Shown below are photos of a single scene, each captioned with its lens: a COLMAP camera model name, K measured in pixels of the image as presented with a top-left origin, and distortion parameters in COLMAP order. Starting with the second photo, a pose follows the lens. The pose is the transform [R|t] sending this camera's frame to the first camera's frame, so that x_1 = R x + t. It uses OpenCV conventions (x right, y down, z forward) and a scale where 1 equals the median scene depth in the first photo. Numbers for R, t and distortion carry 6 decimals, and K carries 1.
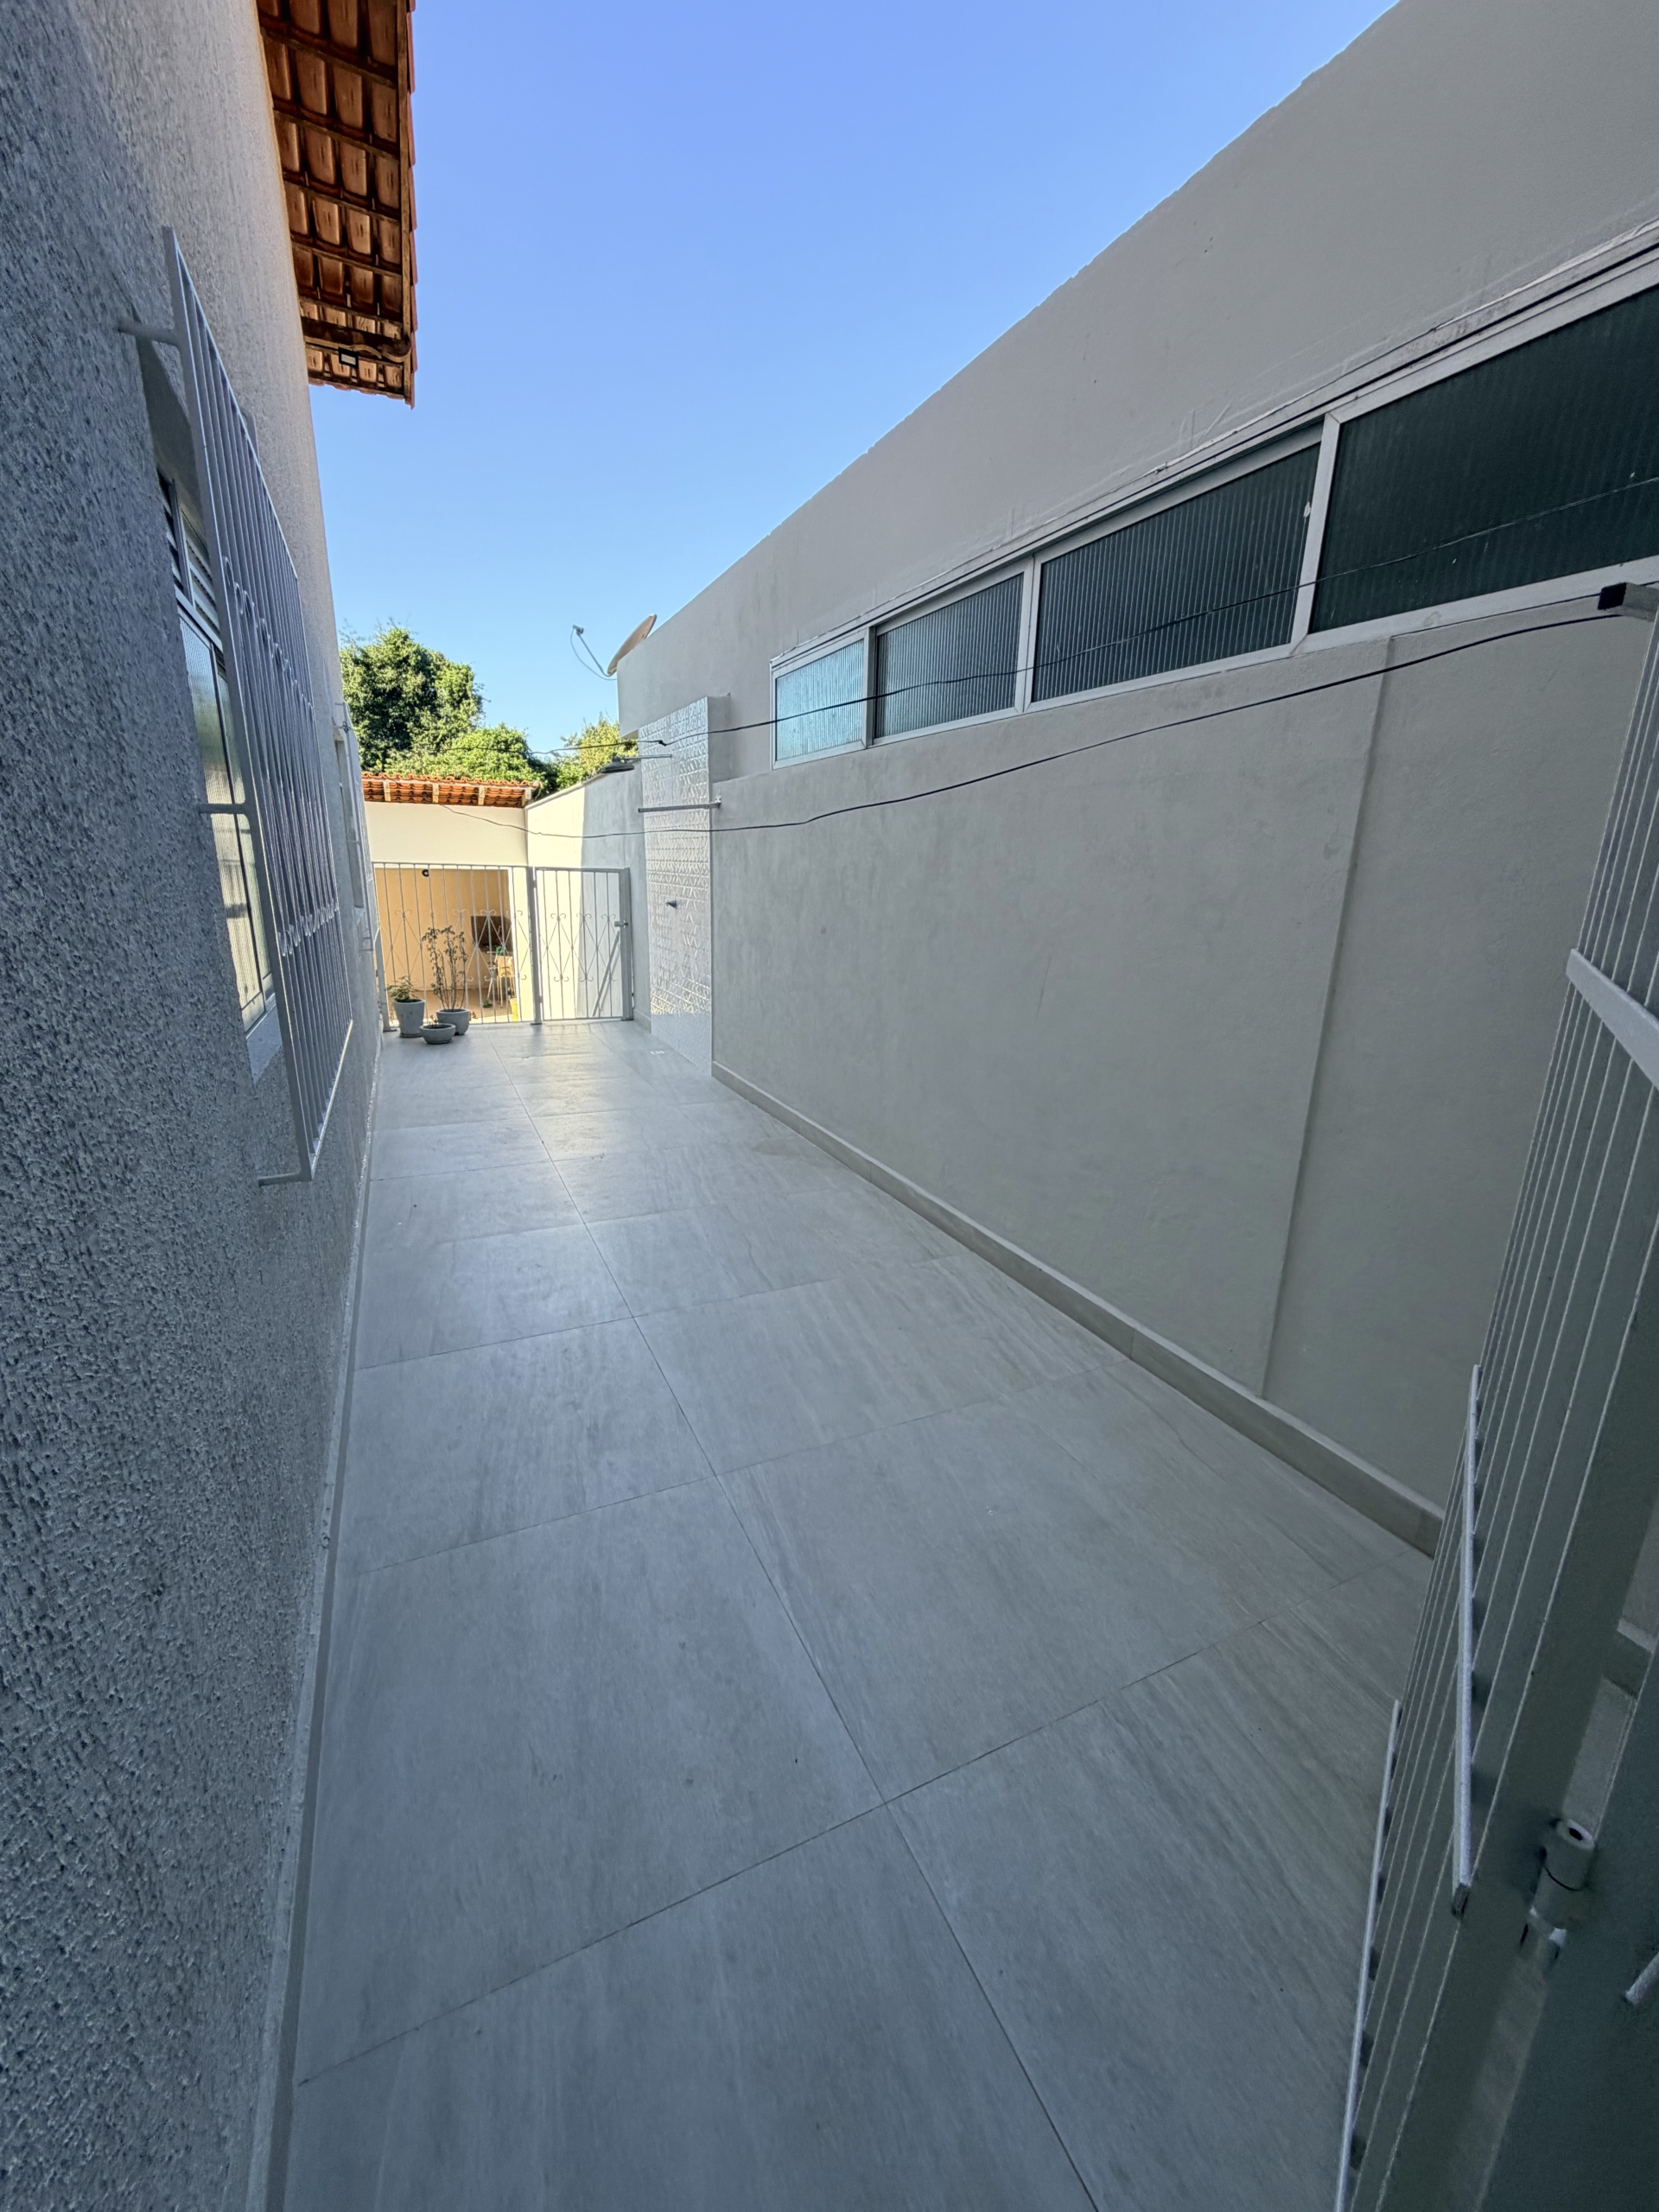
lens RADIAL K [[890.6, 0, 822.8], [0, 890.6, 1108.2], [0, 0, 1]] dist [0.006461, -0.000687]
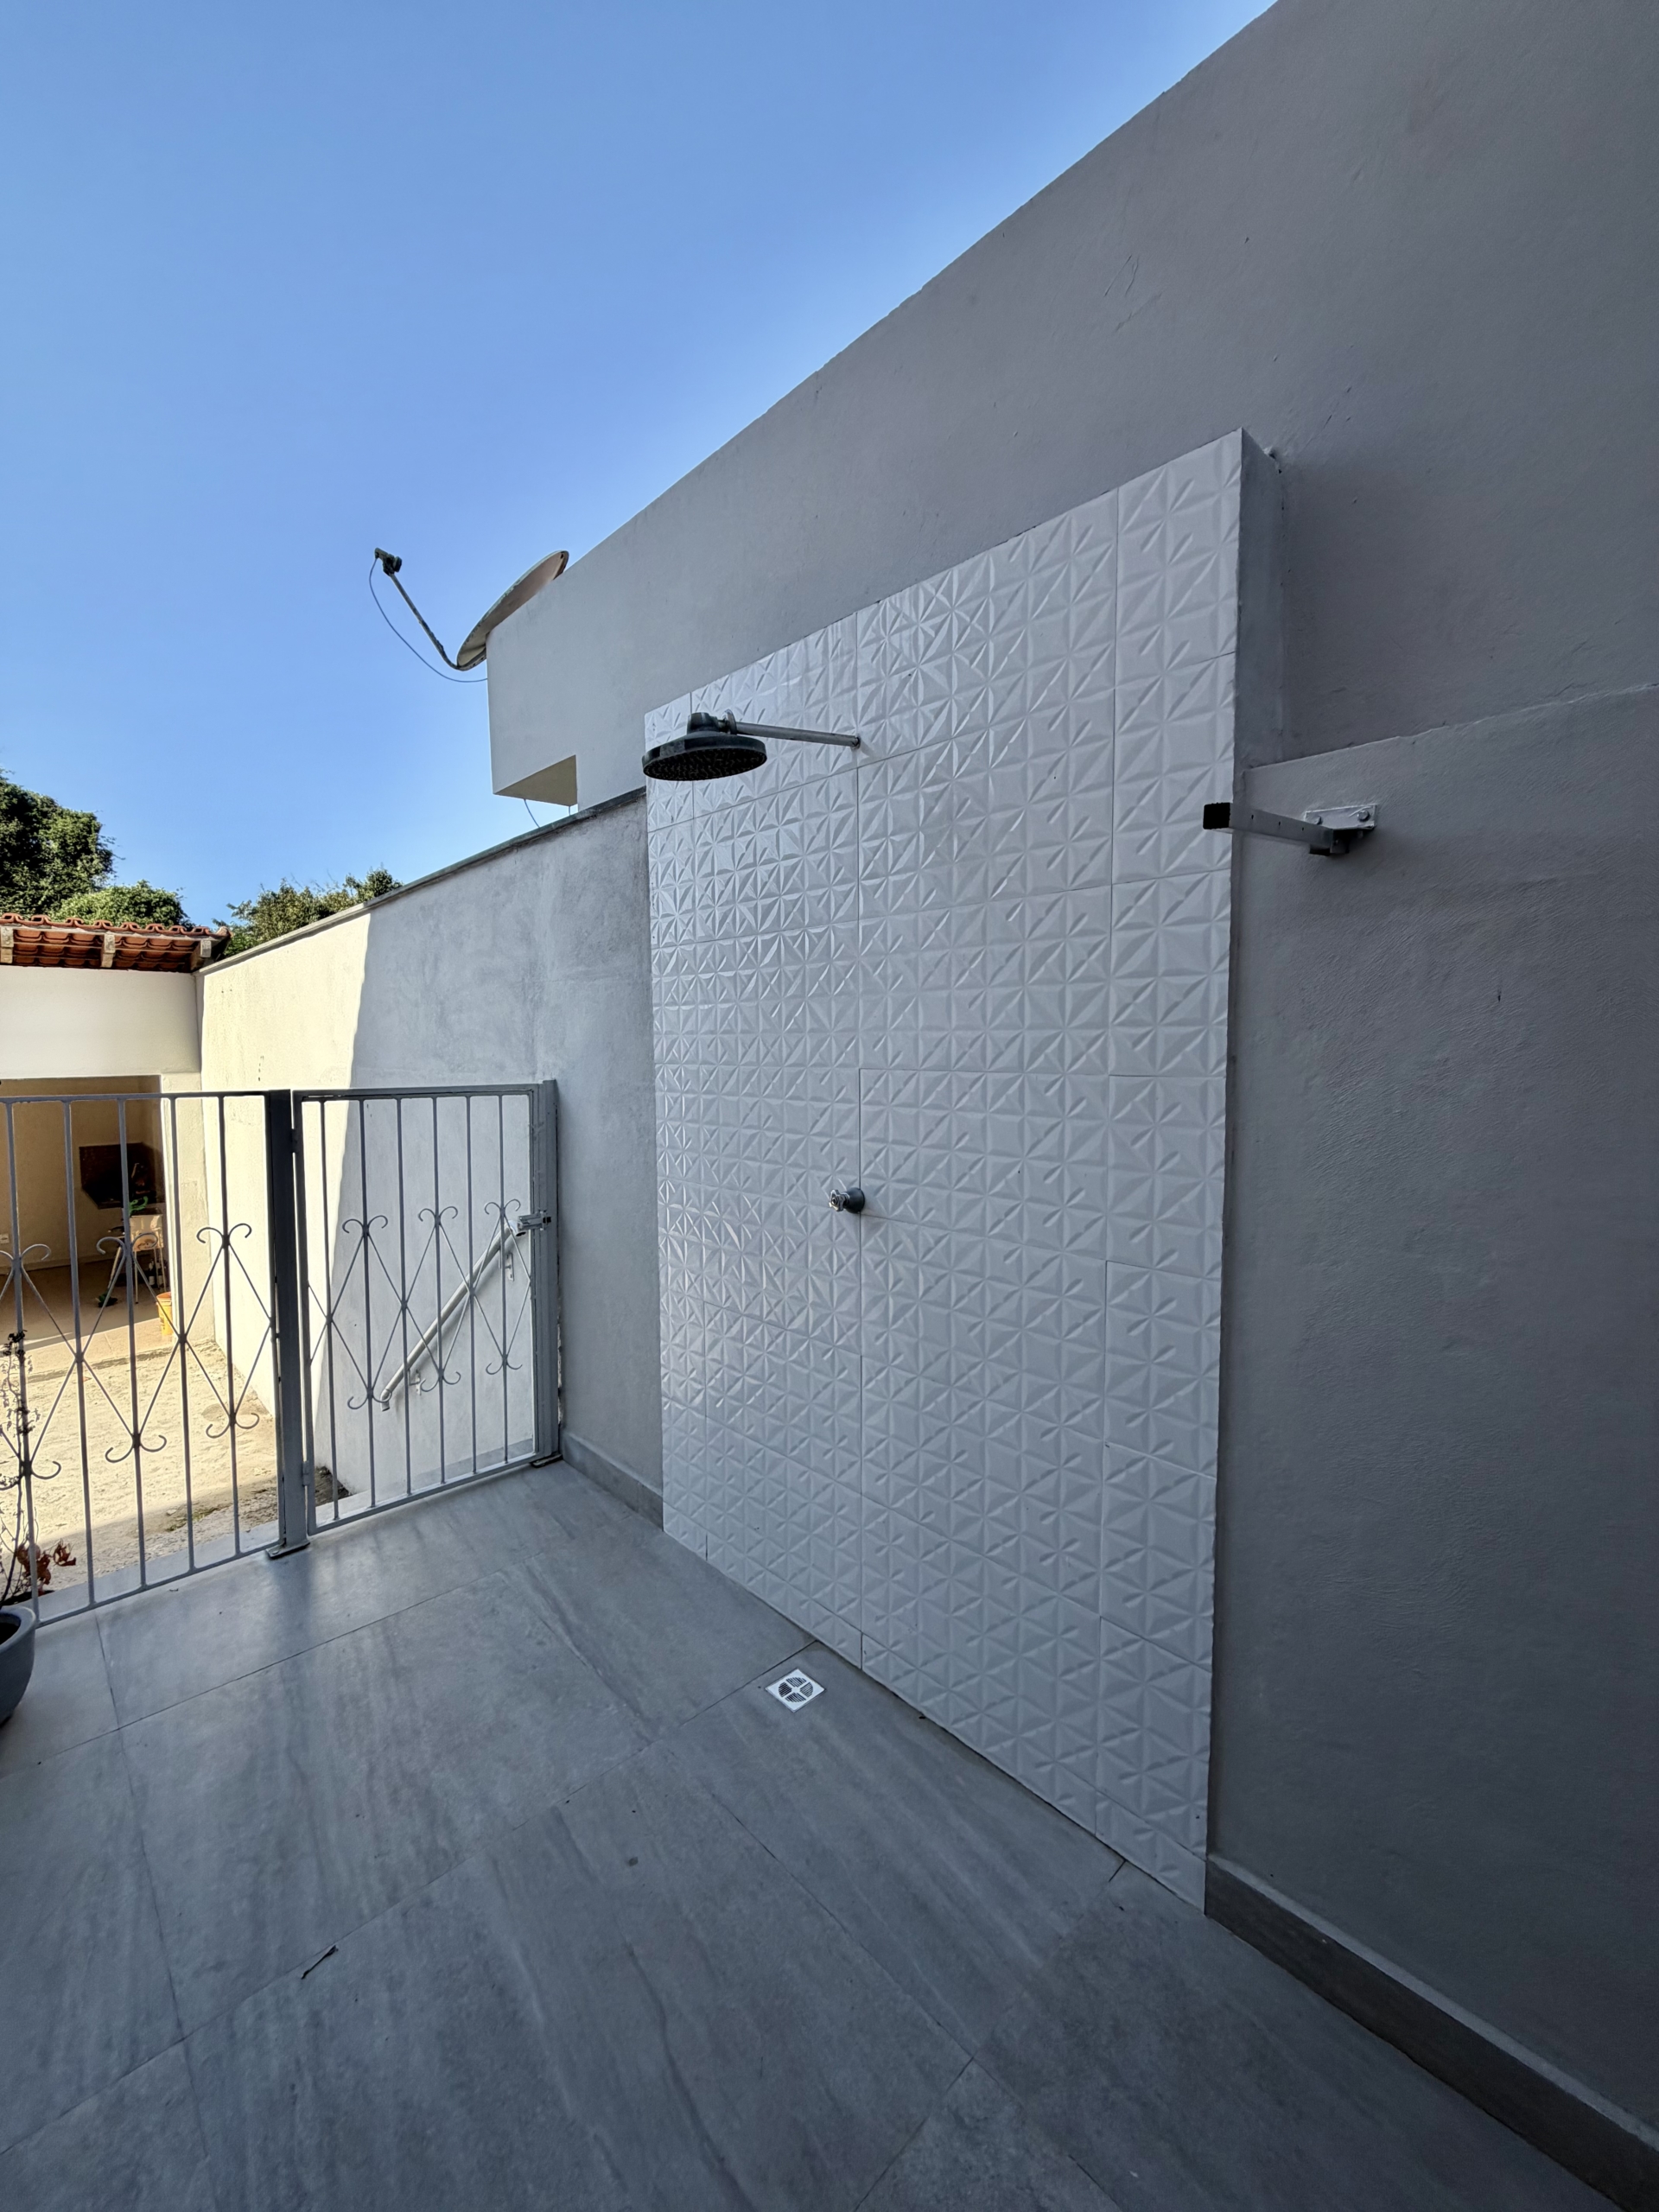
lens RADIAL K [[890.6, 0, 837.1], [0, 890.6, 1104.4], [0, 0, 1]] dist [0.006461, -0.000687]
pose [[0.944735, -0.048344, 0.324252, -0.218747], [0.110578, 0.978097, -0.176350, -0.167882], [-0.308624, 0.202460, 0.929388, 0.568408]]
